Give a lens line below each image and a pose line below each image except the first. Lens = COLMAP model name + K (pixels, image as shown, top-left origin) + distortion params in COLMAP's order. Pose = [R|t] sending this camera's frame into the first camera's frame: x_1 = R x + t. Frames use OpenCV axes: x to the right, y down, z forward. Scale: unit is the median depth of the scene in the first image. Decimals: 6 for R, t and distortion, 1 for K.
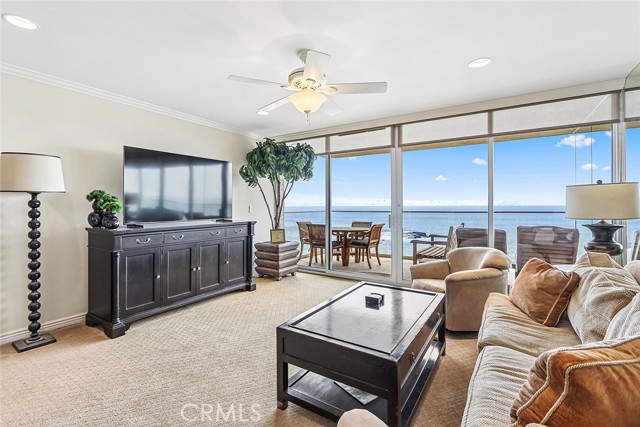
lens RADIAL K [[295.4, 0, 315.2], [0, 295.4, 205.1], [0, 0, 1]] dist [-0.000846, -0.001531]
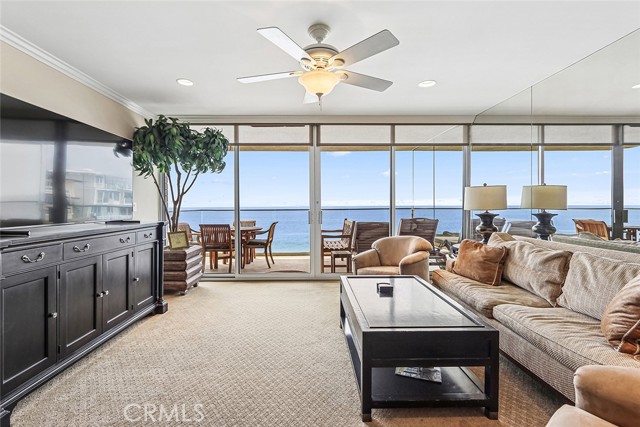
lens RADIAL K [[295.4, 0, 315.5], [0, 295.4, 208.7], [0, 0, 1]] dist [-0.000846, -0.001531]
pose [[0.827590, -0.006800, 0.561293, -0.317170], [0.001212, 0.999946, 0.010328, 0.013770], [-0.561332, -0.007867, 0.827553, 0.147921]]
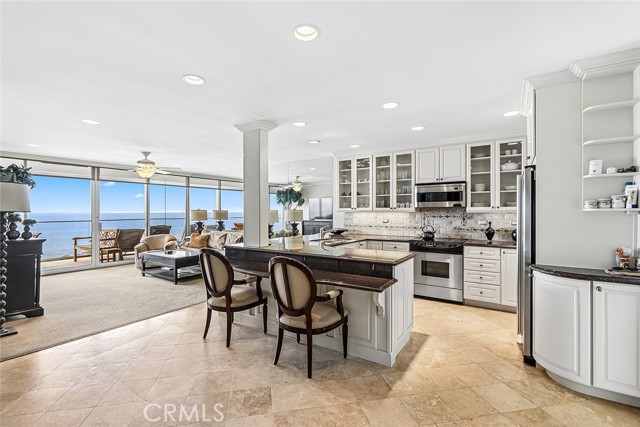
lens RADIAL K [[295.4, 0, 317.6], [0, 295.4, 210.2], [0, 0, 1]] dist [-0.000846, -0.001531]
pose [[0.005684, 0.007494, 0.999956, -1.355109], [0.001853, 0.999970, -0.007504, -0.024617], [-0.999982, 0.001896, 0.005670, -0.208395]]
